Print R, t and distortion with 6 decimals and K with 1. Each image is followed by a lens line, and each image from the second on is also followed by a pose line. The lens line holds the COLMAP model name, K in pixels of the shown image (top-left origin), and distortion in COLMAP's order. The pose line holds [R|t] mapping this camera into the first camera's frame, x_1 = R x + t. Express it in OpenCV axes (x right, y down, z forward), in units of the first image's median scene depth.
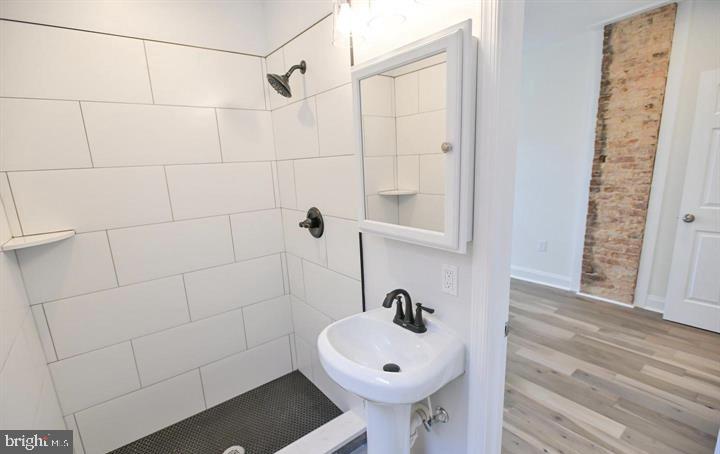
lens RADIAL K [[337.1, 0, 361.7], [0, 337.1, 239.9], [0, 0, 1]] dist [-0.000036, -0.005672]
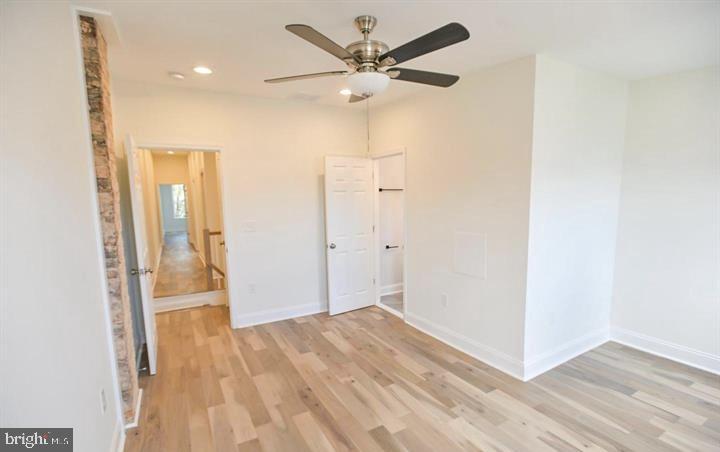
lens RADIAL K [[337.1, 0, 361.7], [0, 337.1, 238.9], [0, 0, 1]] dist [-0.000036, -0.005672]
pose [[-0.986017, 0.045950, 0.160183, 0.130611], [0.098938, 0.934902, 0.340836, -0.454298], [-0.134094, 0.351919, -0.926376, 1.853558]]
